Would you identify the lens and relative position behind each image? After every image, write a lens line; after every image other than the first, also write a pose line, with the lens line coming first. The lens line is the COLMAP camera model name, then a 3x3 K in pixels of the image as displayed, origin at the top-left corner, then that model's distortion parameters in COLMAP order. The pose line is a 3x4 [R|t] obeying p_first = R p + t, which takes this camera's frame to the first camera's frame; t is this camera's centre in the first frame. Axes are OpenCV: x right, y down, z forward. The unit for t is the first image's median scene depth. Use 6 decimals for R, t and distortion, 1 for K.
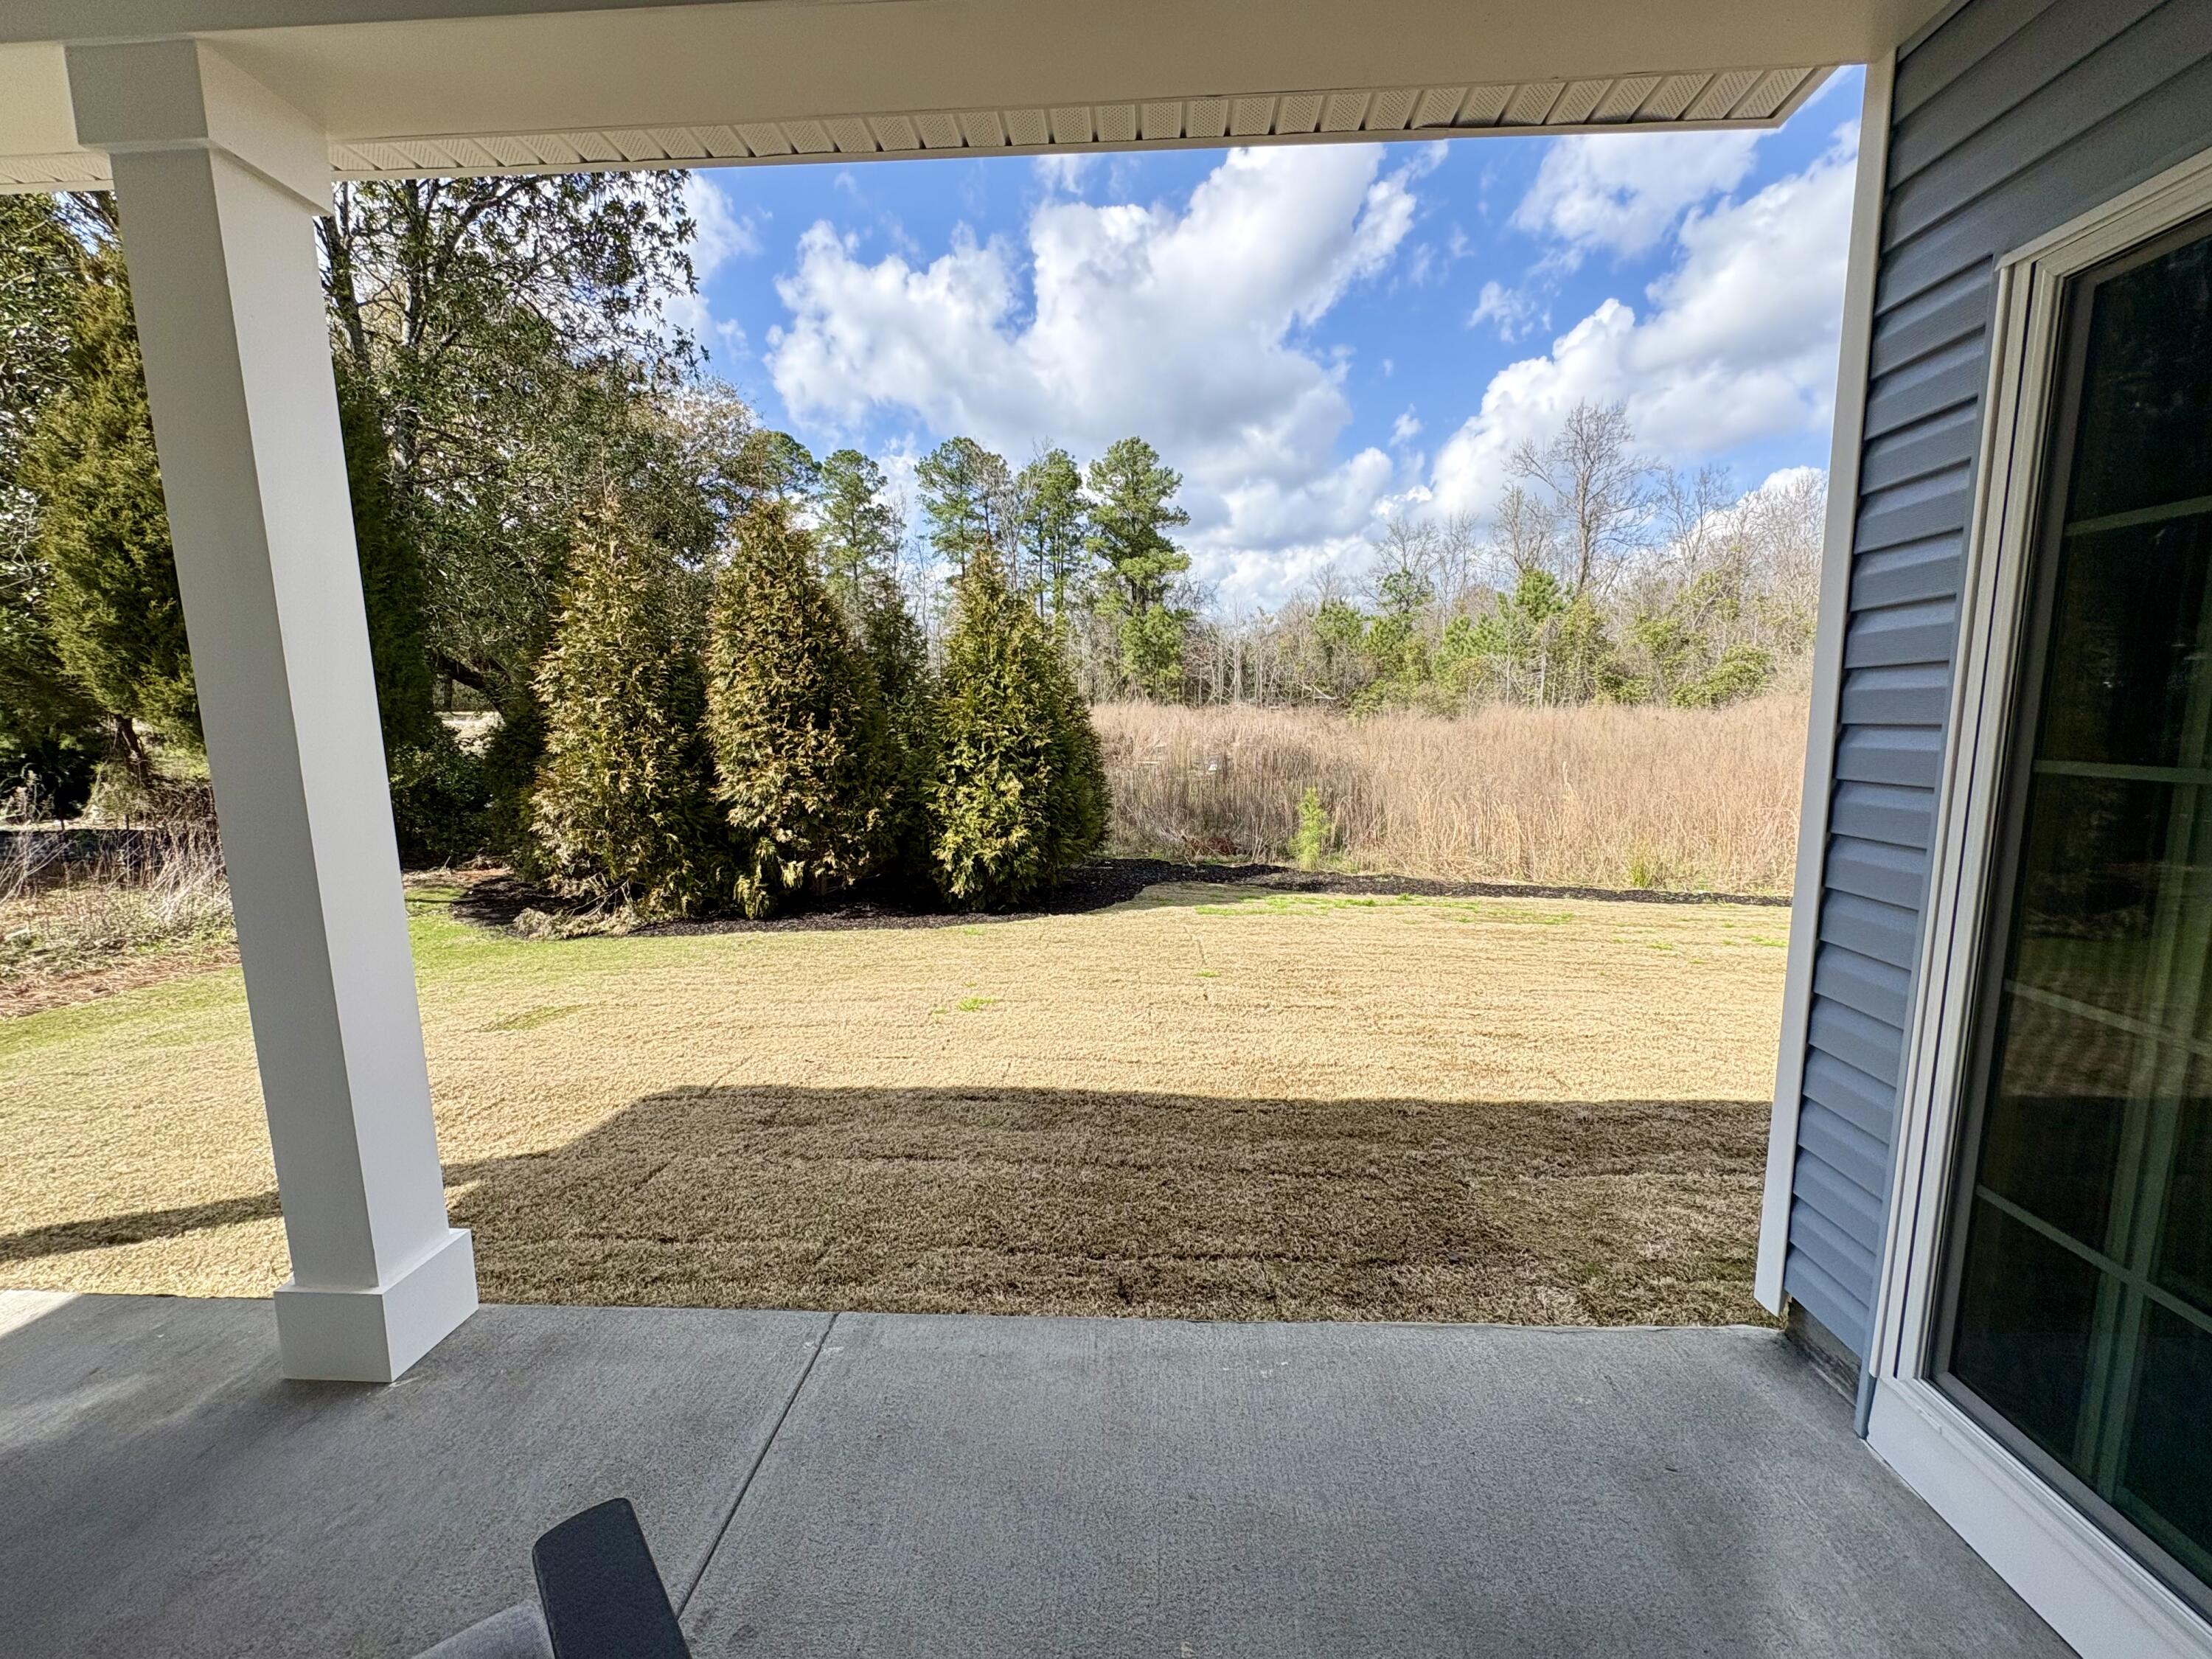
lens RADIAL K [[883.3, 0, 1107.4], [0, 883.3, 834.4], [0, 0, 1]] dist [0.000325, 0.000105]
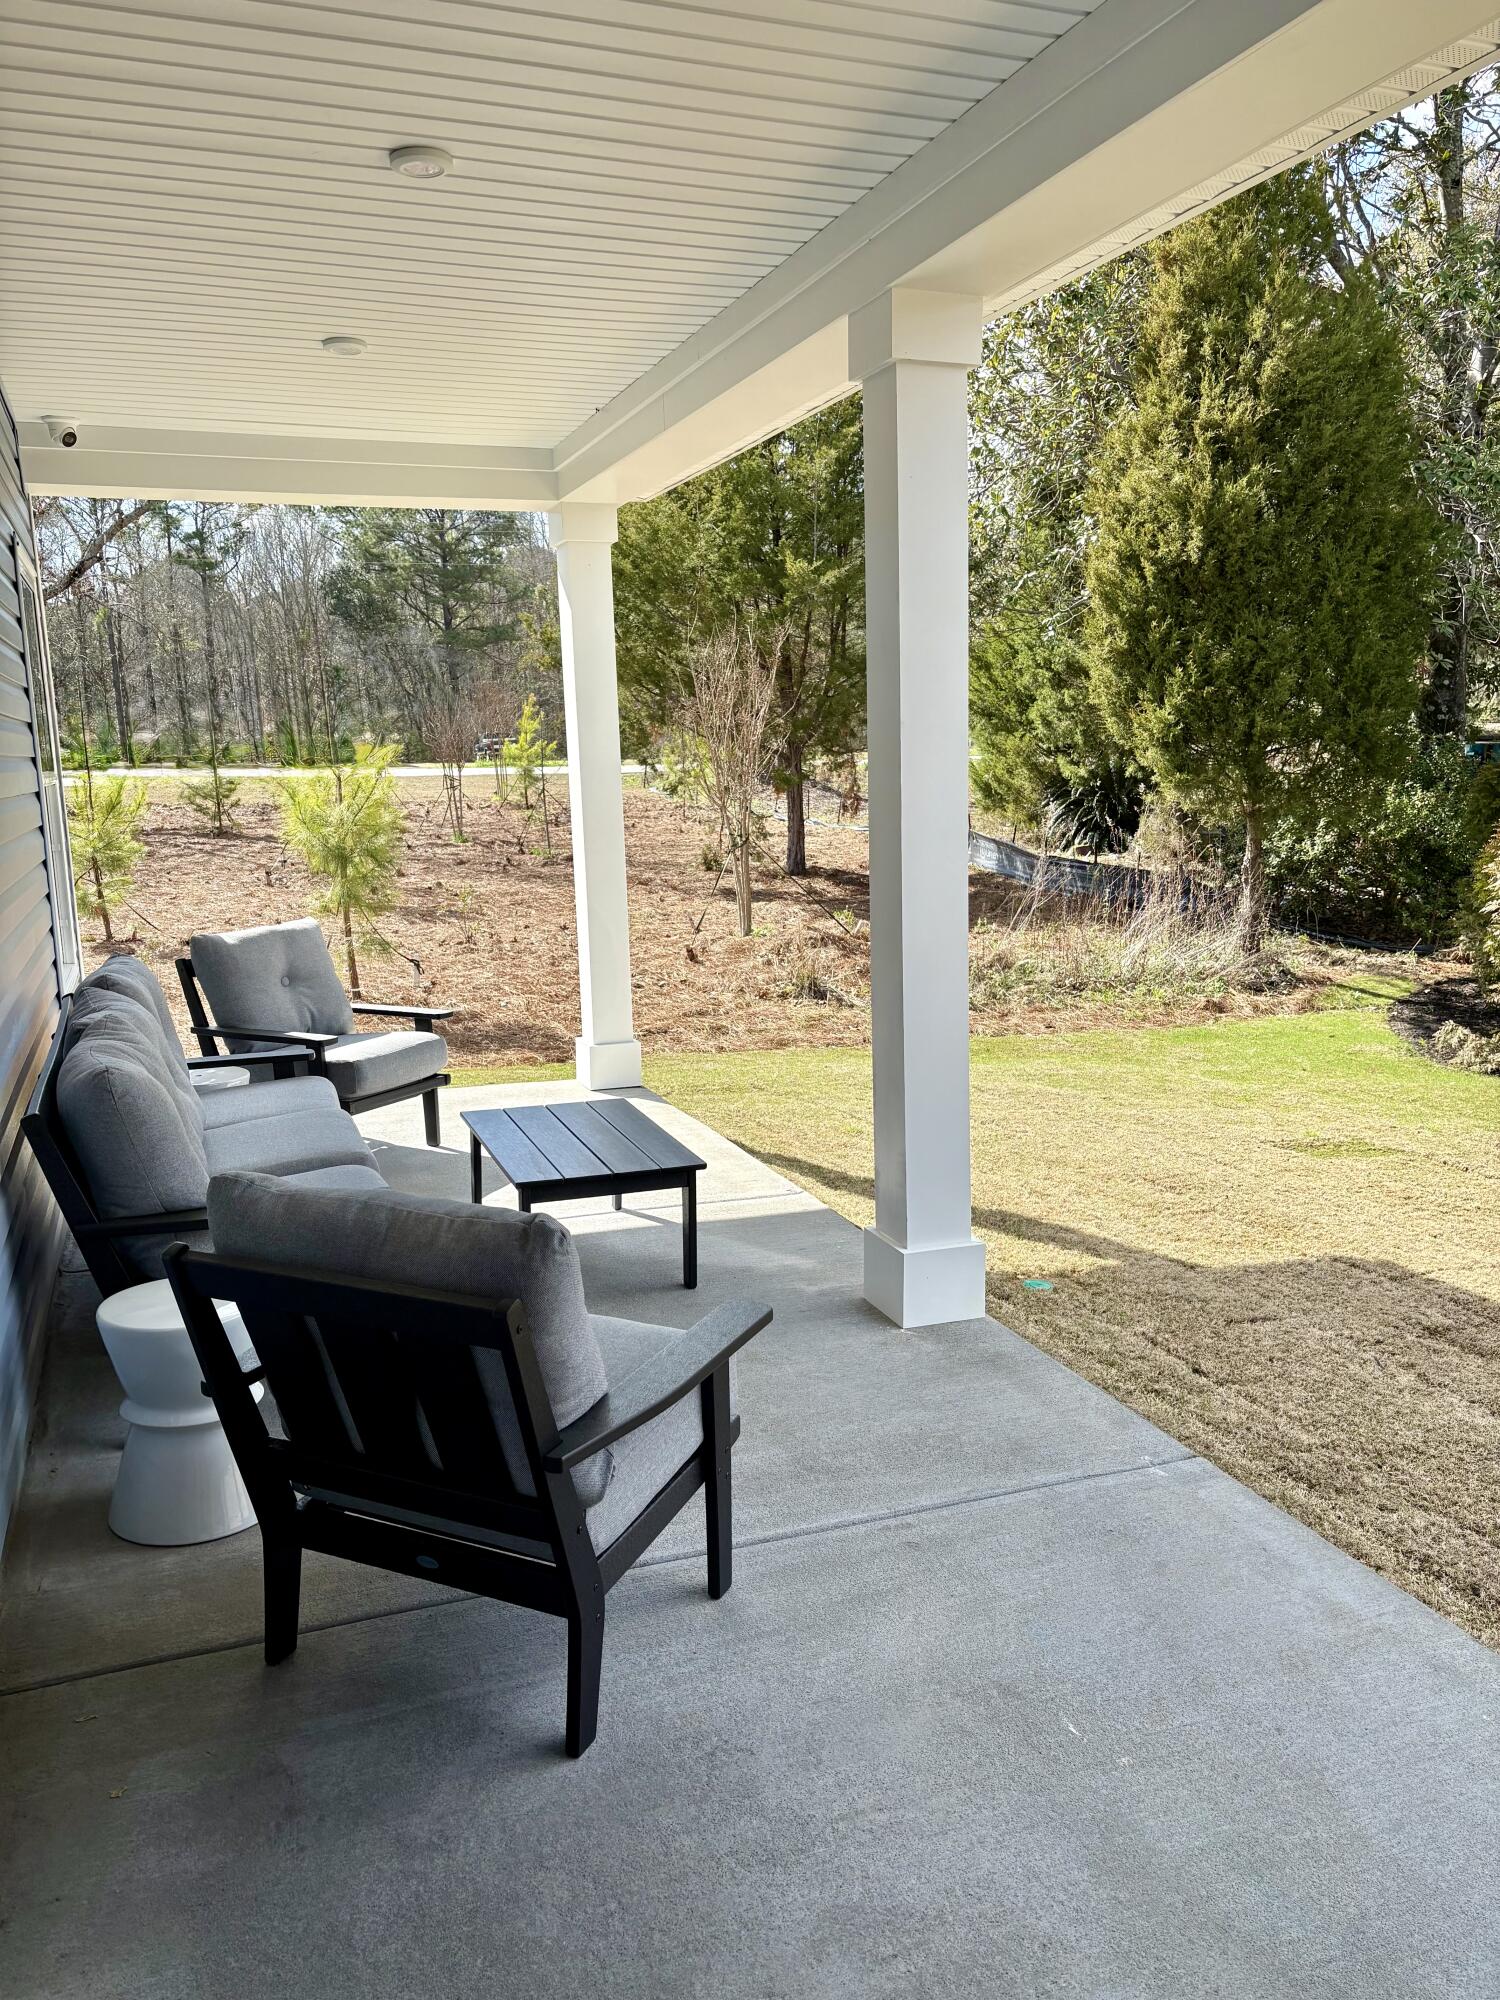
lens RADIAL K [[1520.2, 0, 750.0], [0, 1520.2, 1000.0], [0, 0, 1]] dist [0.075613, -0.088094]
pose [[0.409752, 0.152128, -0.899422, 0.240651], [-0.111983, 0.986927, 0.115912, -0.013456], [0.905297, 0.053225, 0.421431, -0.028179]]
